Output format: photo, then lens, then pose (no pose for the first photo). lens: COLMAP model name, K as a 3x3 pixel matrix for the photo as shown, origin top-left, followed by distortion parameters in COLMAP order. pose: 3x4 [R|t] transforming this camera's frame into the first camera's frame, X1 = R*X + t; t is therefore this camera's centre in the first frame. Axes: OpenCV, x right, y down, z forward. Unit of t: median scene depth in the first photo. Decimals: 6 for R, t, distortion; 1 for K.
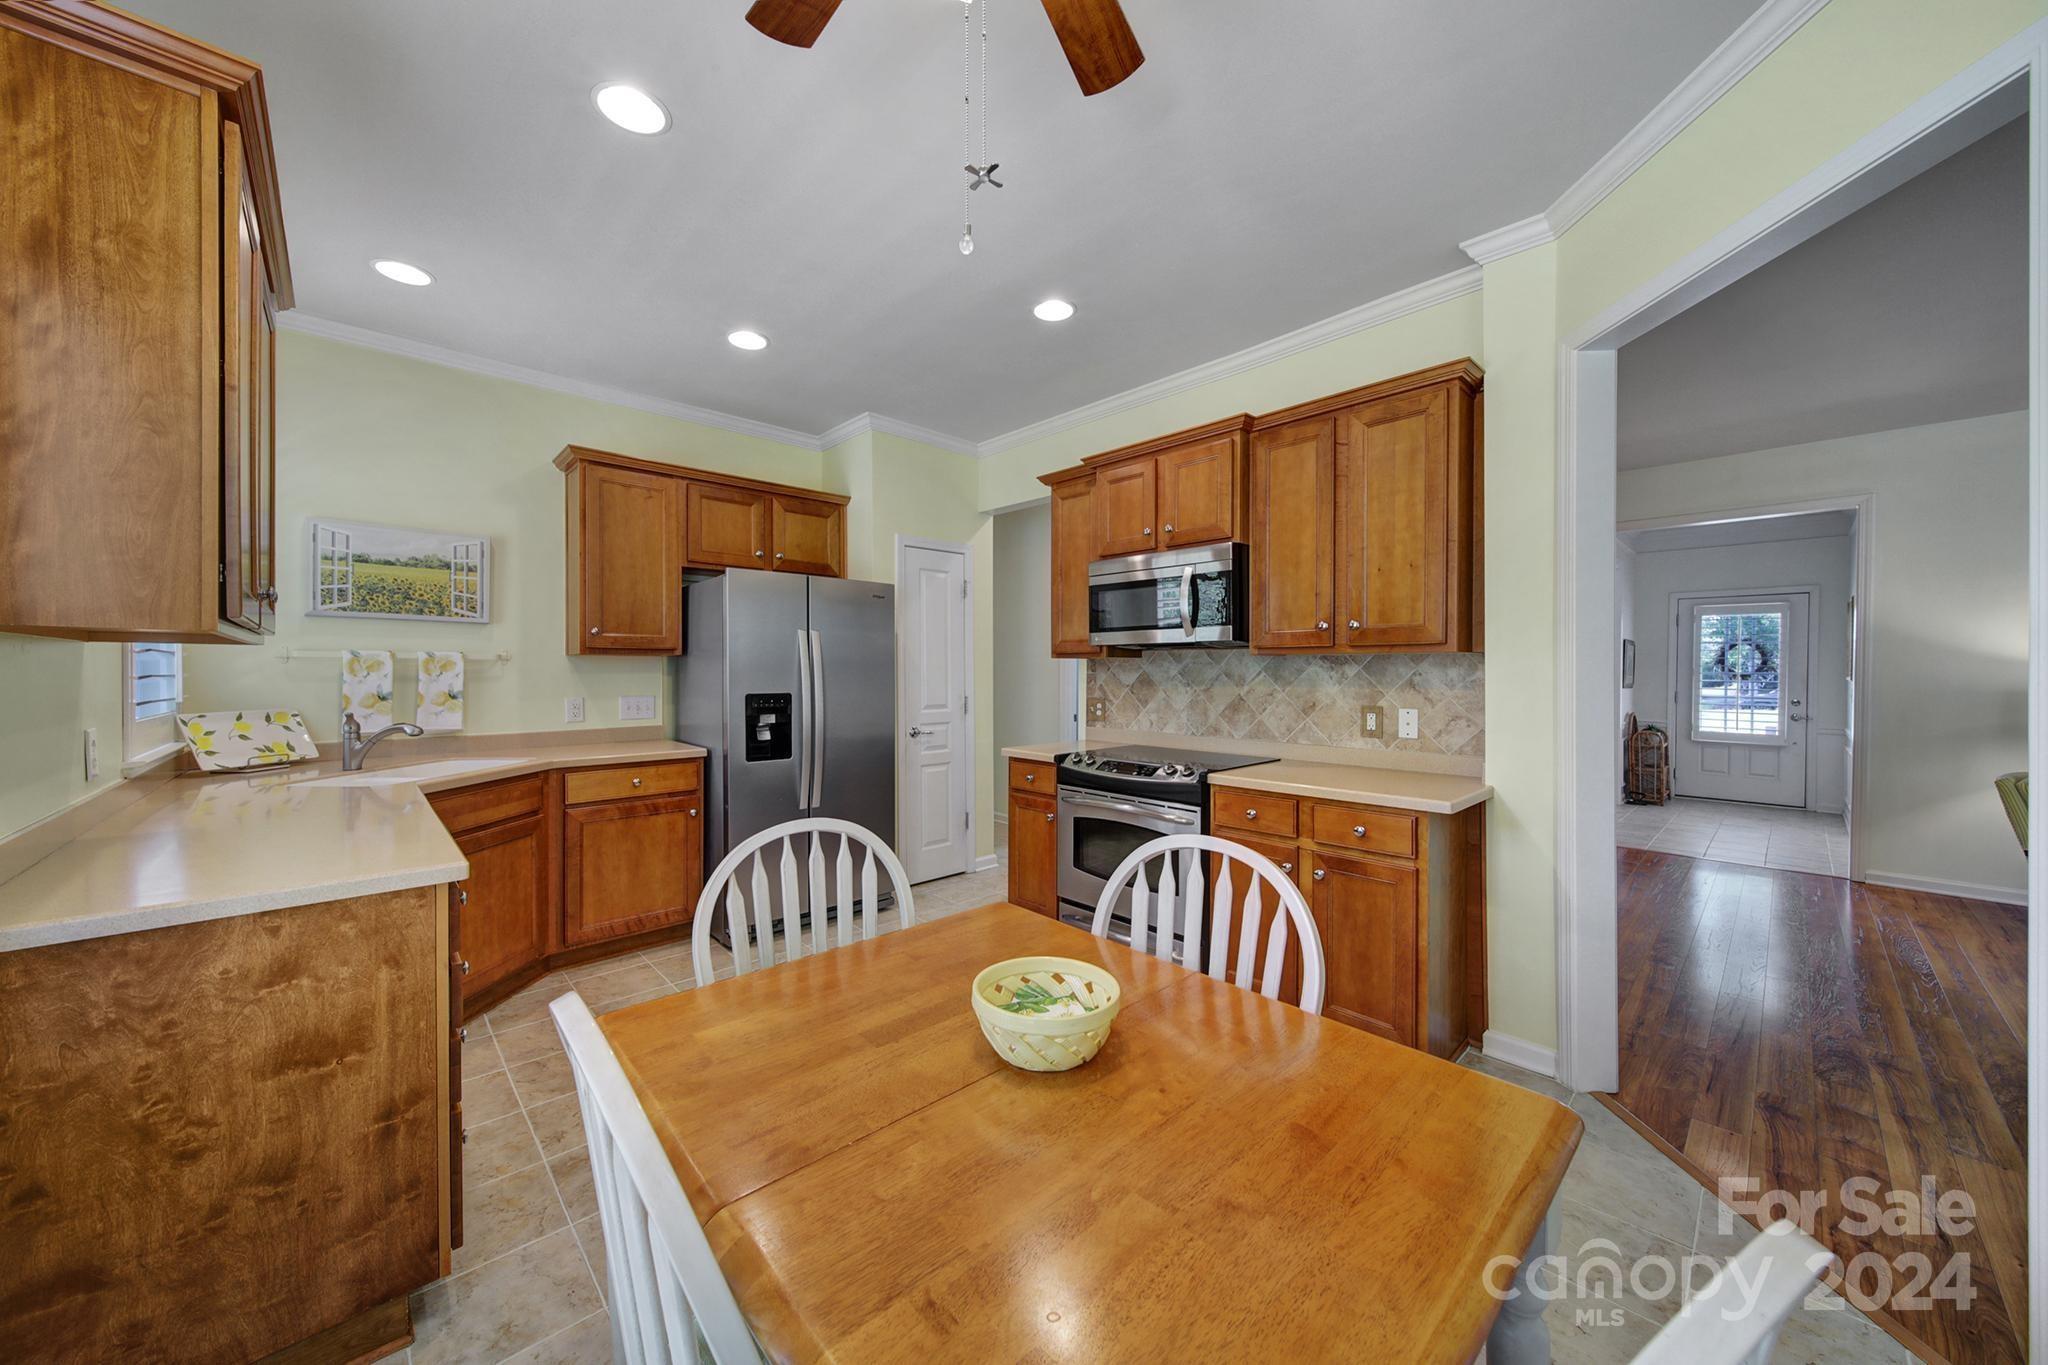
lens RADIAL K [[722.6, 0, 1011.4], [0, 722.6, 674.5], [0, 0, 1]] dist [0.002402, -0.002070]
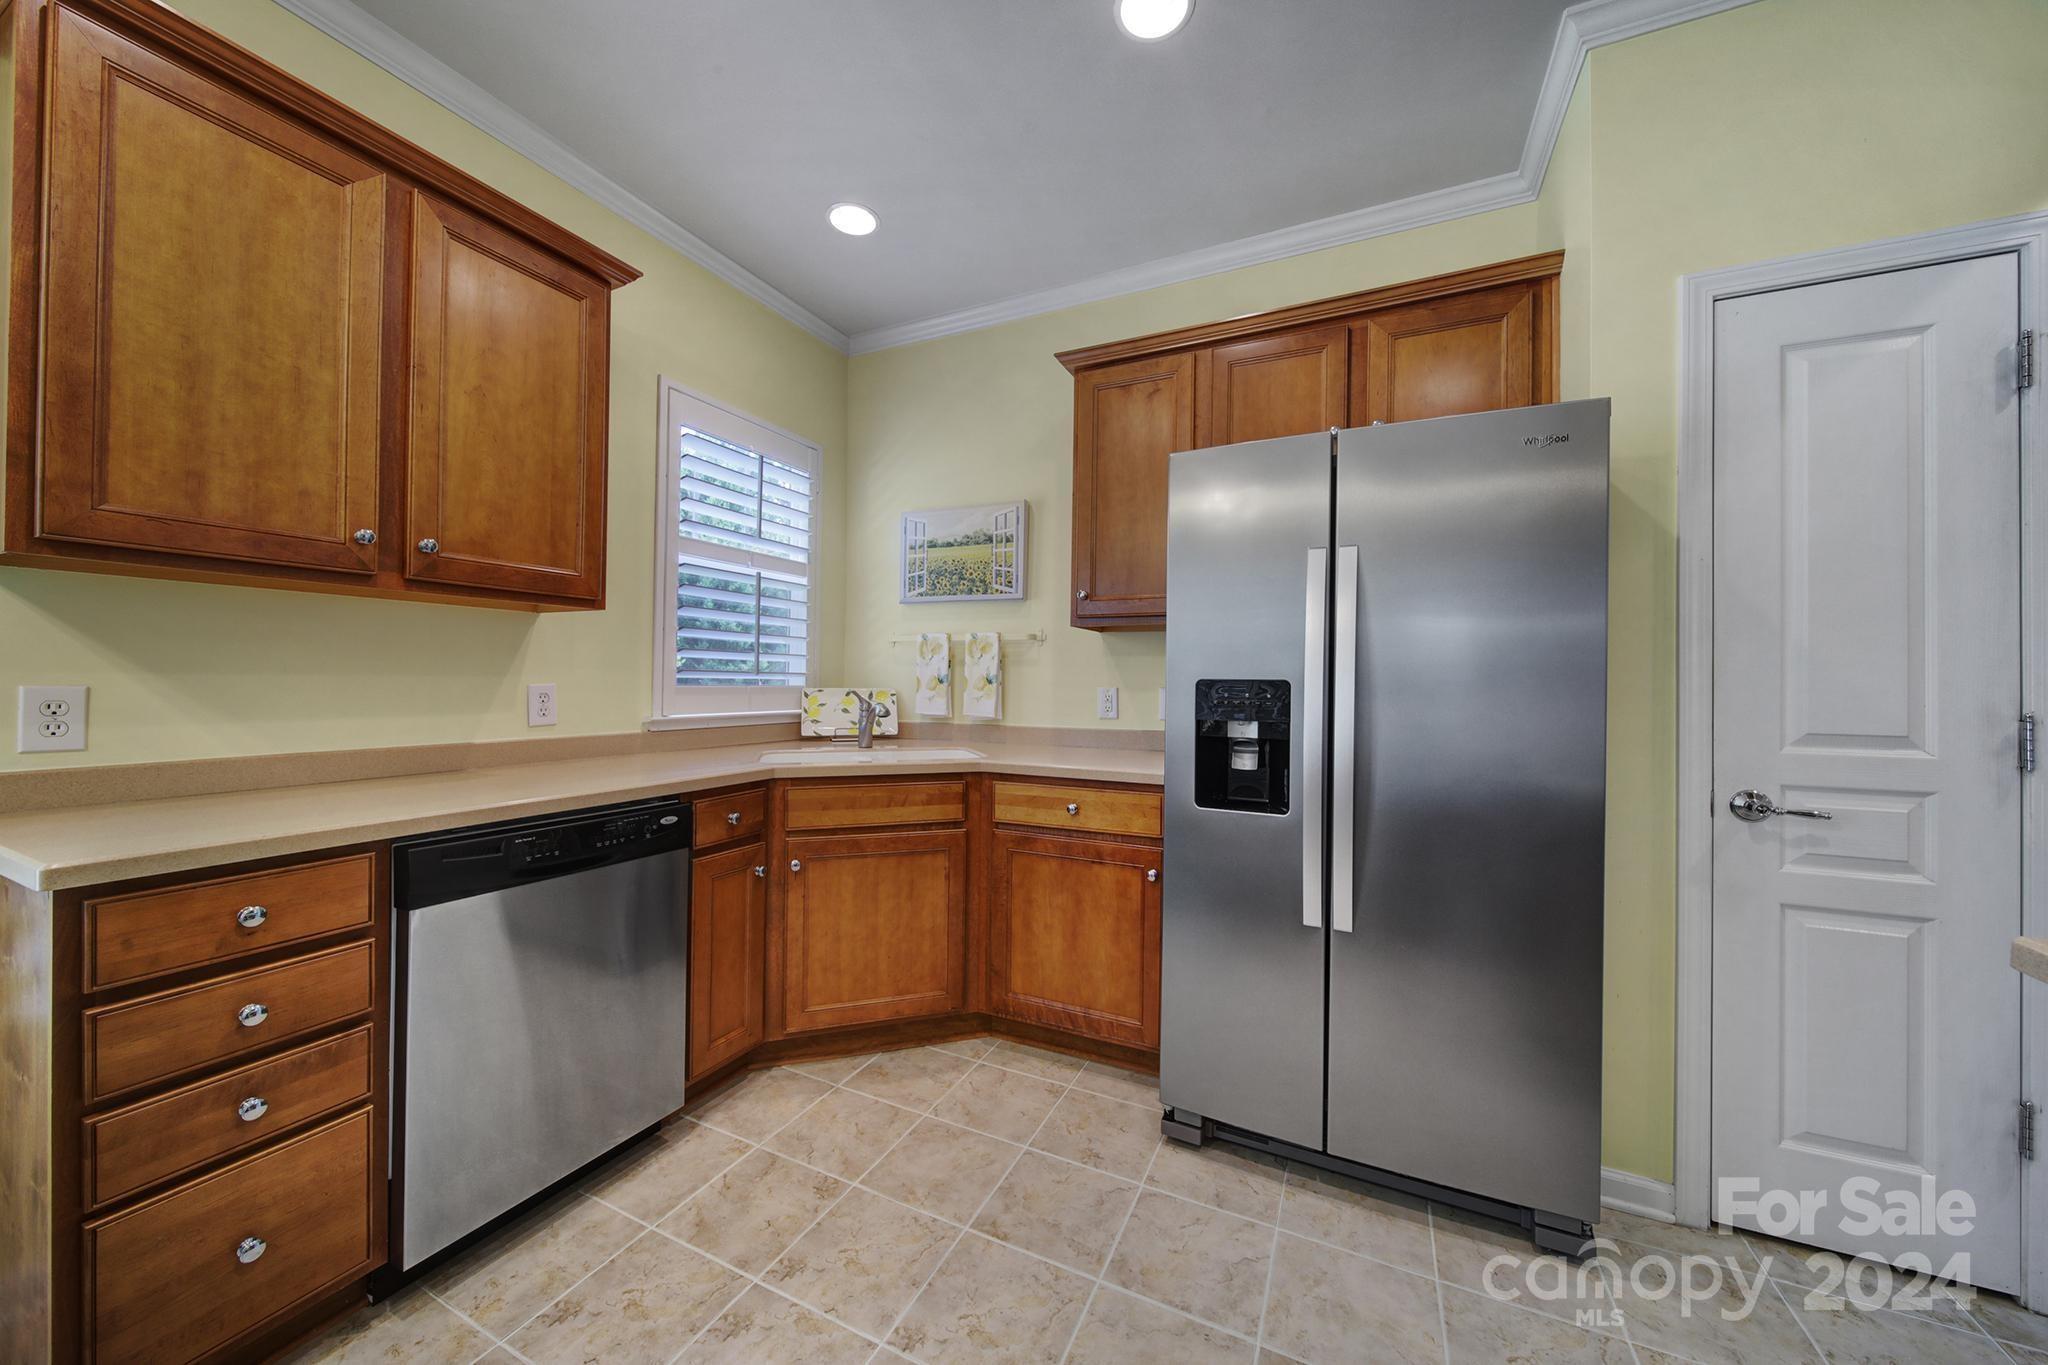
lens RADIAL K [[722.6, 0, 1017.5], [0, 722.6, 679.9], [0, 0, 1]] dist [0.002402, -0.002070]
pose [[0.364597, 0.000979, -0.931165, 0.087330], [-0.015137, 0.999874, -0.004876, 0.031961], [0.931042, 0.015873, 0.364565, 0.682715]]
